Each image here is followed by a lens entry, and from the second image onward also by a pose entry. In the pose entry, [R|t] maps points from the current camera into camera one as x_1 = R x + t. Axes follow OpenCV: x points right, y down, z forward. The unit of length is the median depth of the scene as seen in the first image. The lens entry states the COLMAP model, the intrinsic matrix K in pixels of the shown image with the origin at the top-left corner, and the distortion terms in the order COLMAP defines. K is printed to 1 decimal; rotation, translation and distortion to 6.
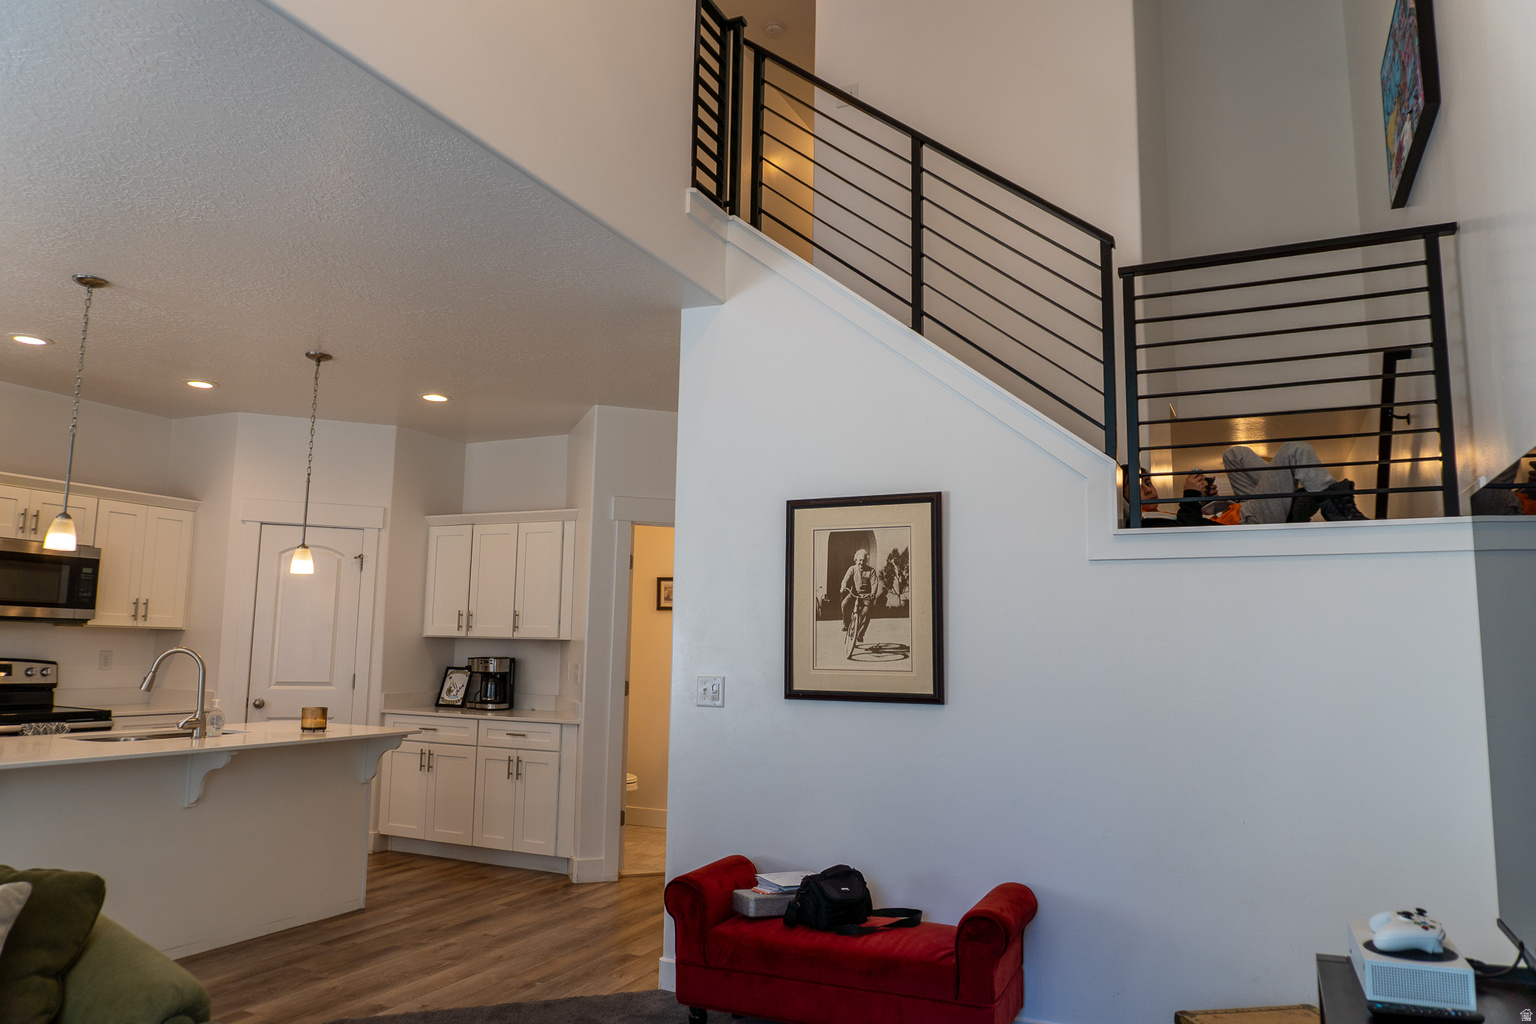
lens RADIAL K [[1020.8, 0, 768.0], [0, 1020.8, 512.0], [0, 0, 1]] dist [-0.024286, 0.001700]
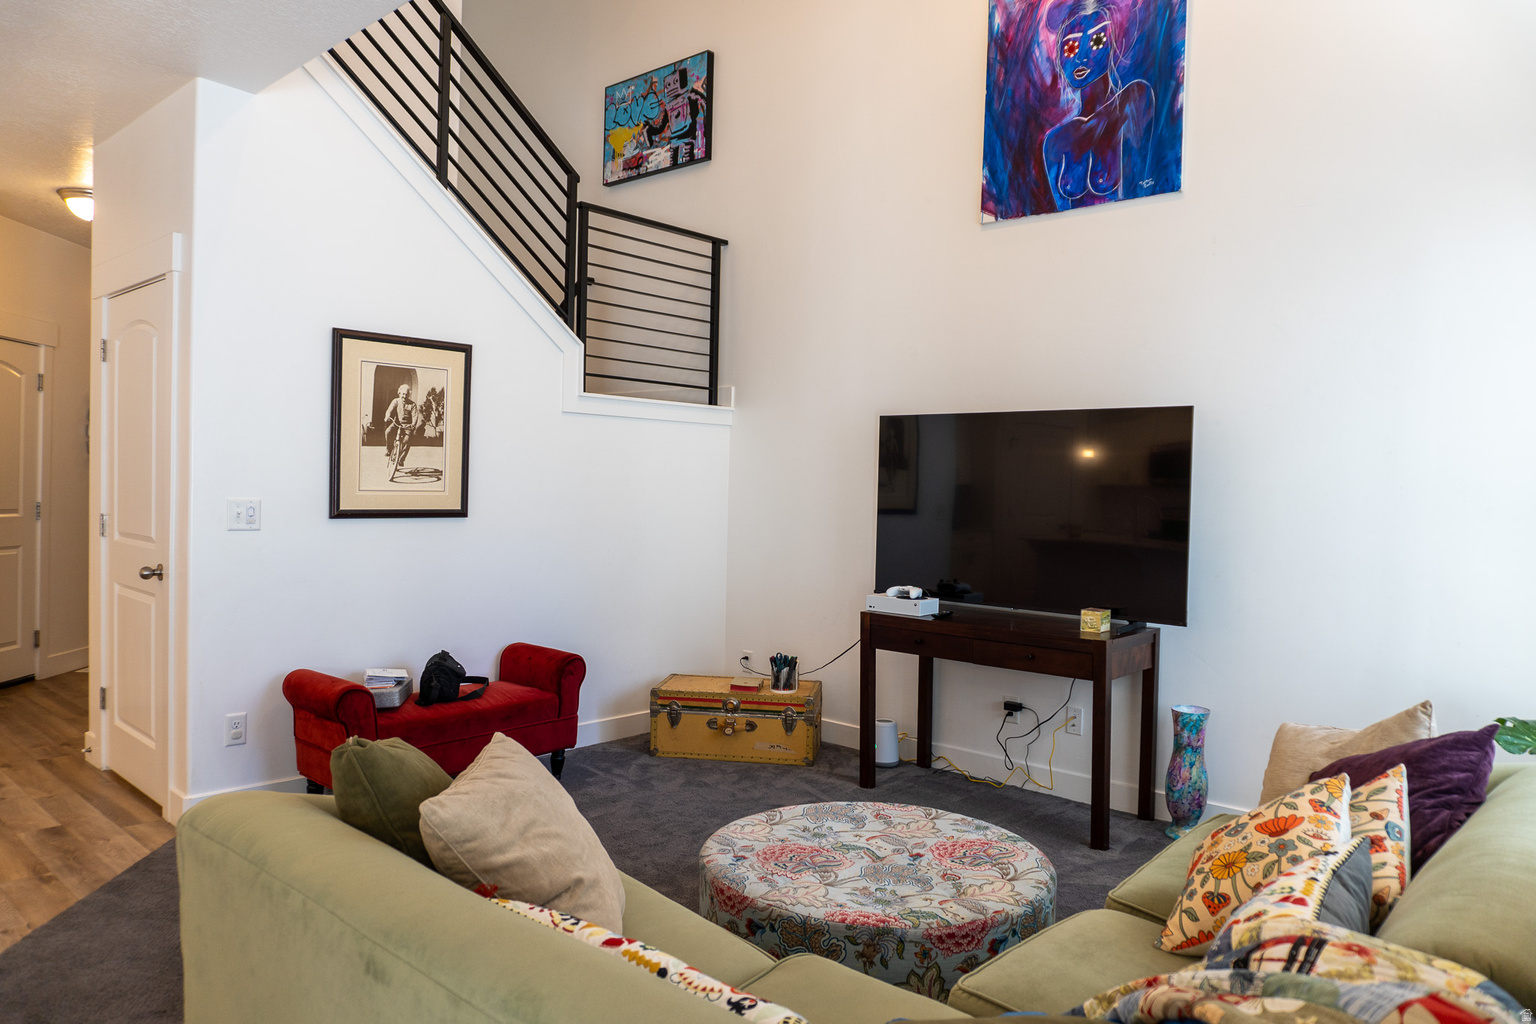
lens RADIAL K [[1020.8, 0, 768.0], [0, 1020.8, 512.0], [0, 0, 1]] dist [-0.024286, 0.001700]
pose [[0.291745, -0.035495, 0.955837, -0.873253], [-0.146774, 0.985815, 0.081407, 0.025308], [-0.945168, -0.164042, 0.282397, 0.284452]]
